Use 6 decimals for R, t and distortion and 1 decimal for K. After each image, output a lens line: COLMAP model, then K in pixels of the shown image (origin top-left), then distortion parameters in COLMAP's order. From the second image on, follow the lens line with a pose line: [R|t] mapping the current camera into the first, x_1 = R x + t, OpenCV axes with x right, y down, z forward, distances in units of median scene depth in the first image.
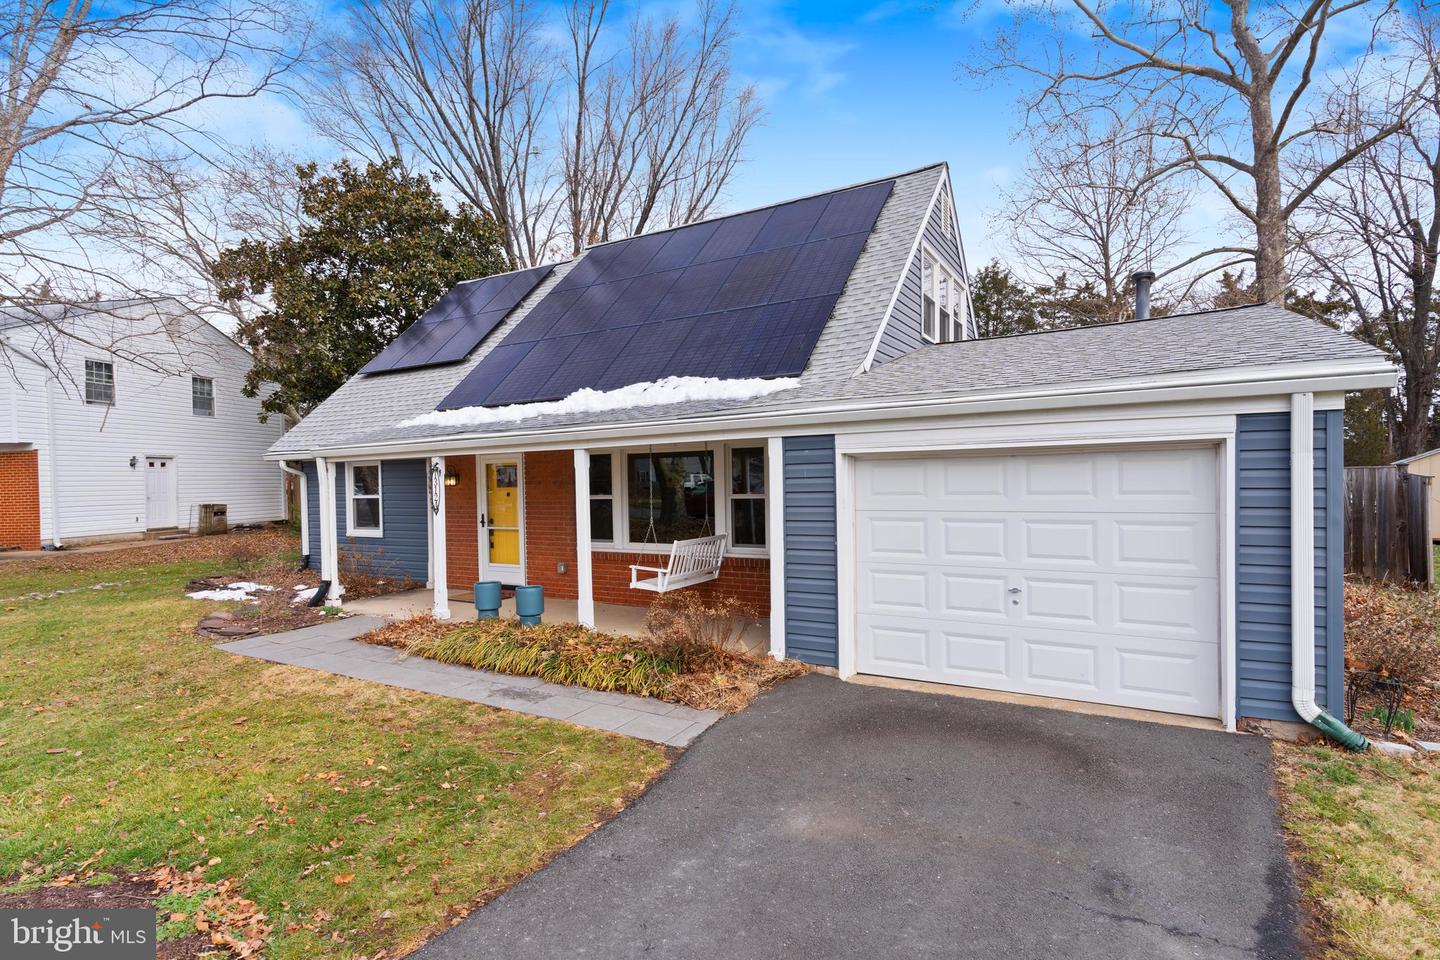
lens RADIAL K [[725.4, 0, 719.8], [0, 725.4, 486.7], [0, 0, 1]] dist [0.002387, -0.000118]
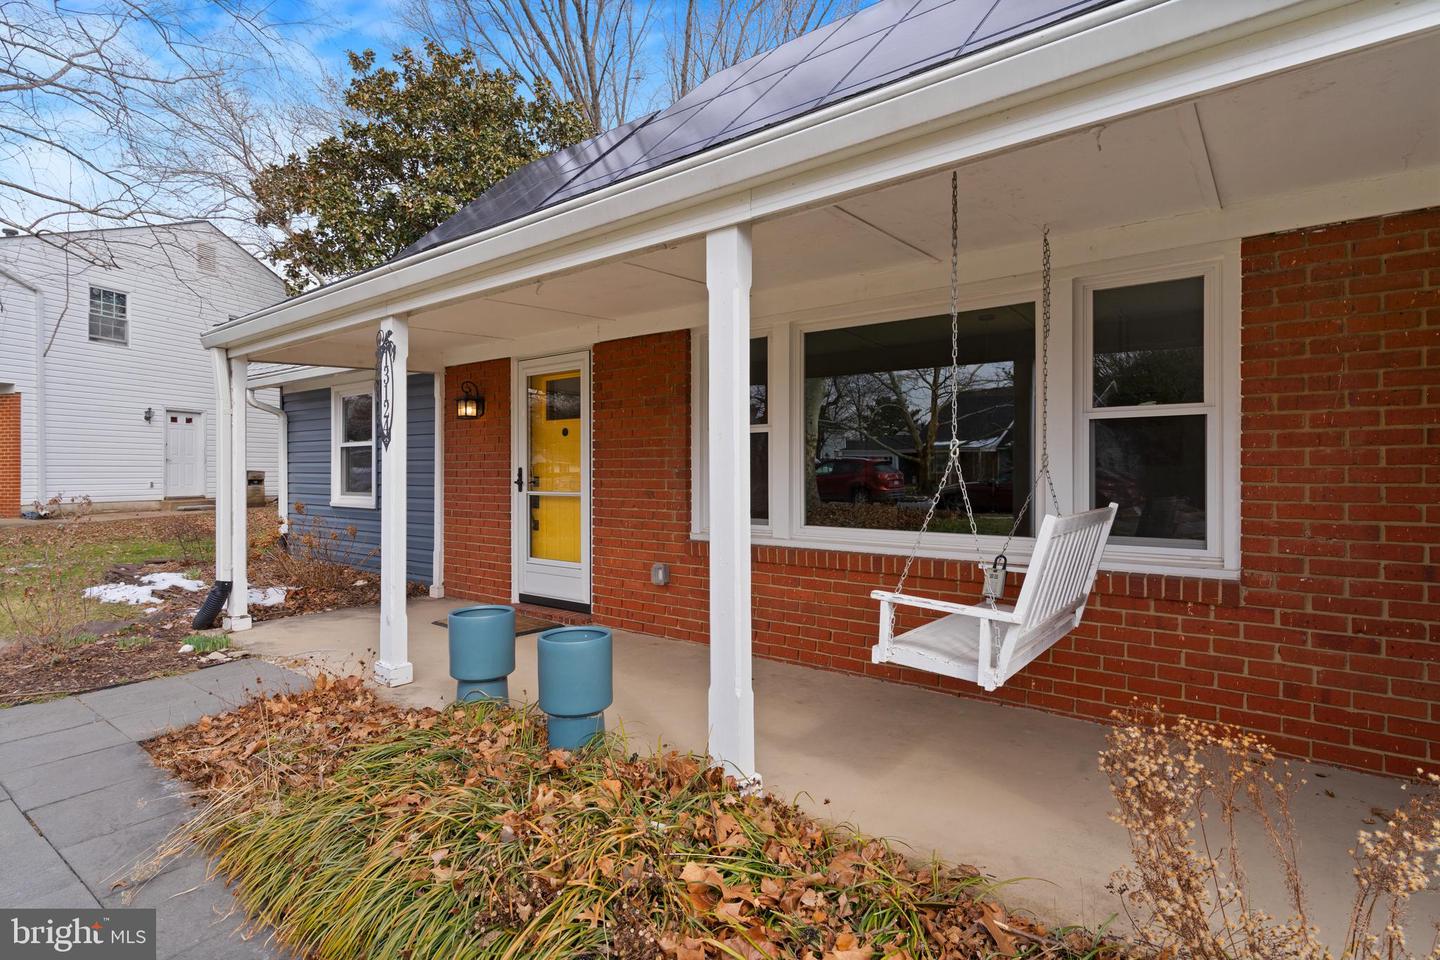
lens RADIAL K [[725.4, 0, 715.5], [0, 725.4, 476.1], [0, 0, 1]] dist [0.002387, -0.000118]
pose [[0.990747, 0.020671, -0.134138, -0.107203], [-0.021367, 0.999765, -0.003749, 0.043168], [0.134029, 0.006580, 0.990956, 0.479860]]
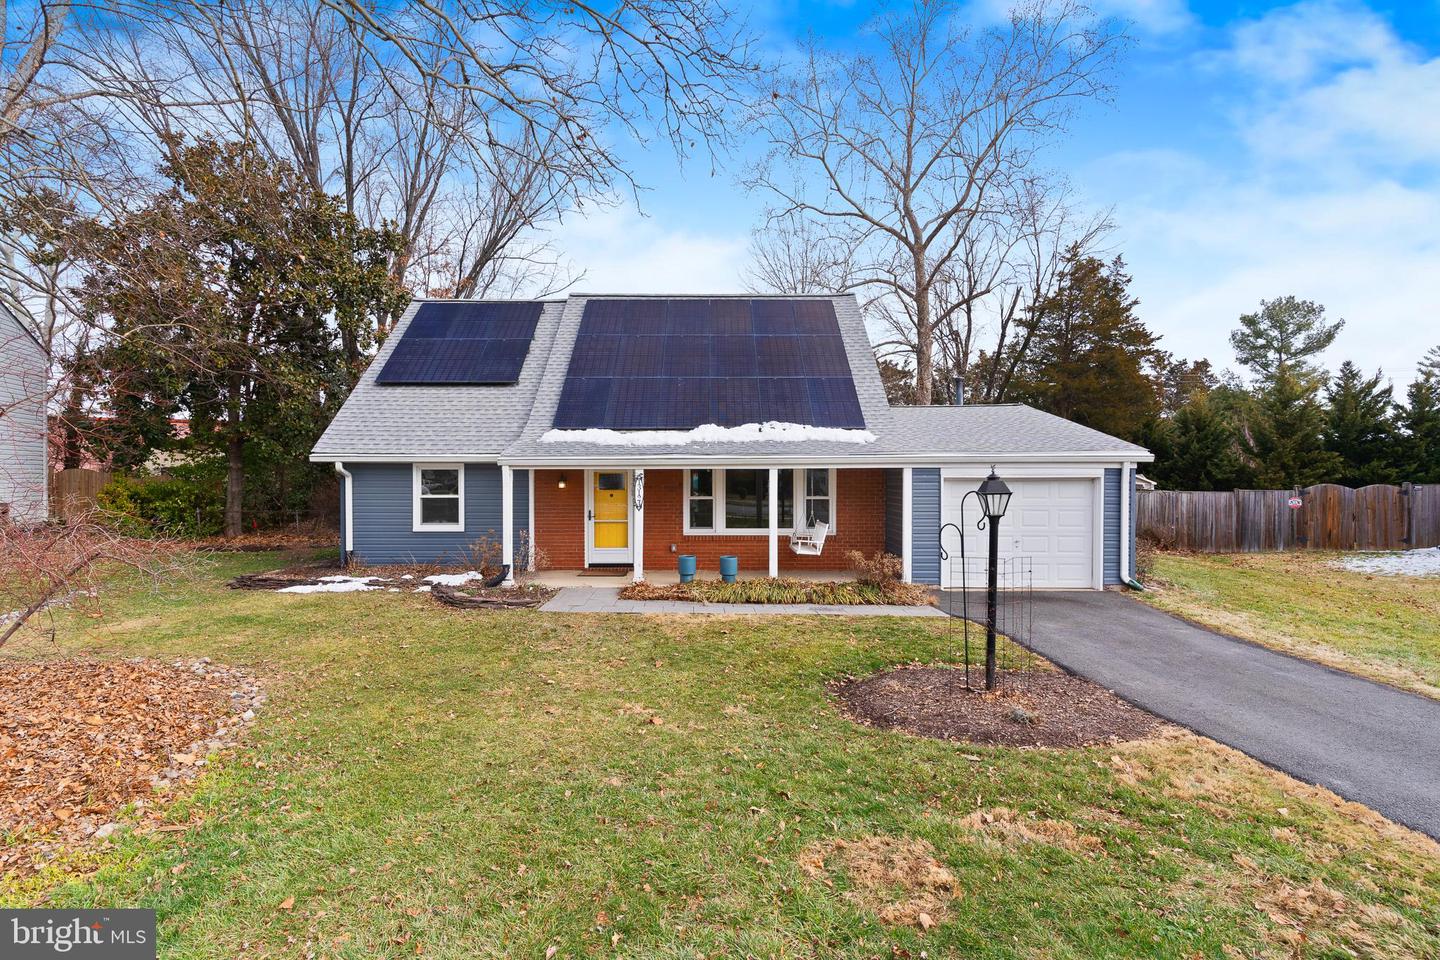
lens RADIAL K [[681.5, 0, 717.4], [0, 681.5, 481.9], [0, 0, 1]] dist [0.002336, 0.000045]
pose [[0.855123, 0.010649, 0.518315, -0.772024], [-0.011288, 0.999934, -0.001920, -0.013469], [-0.518302, -0.004209, 0.855188, -0.163972]]
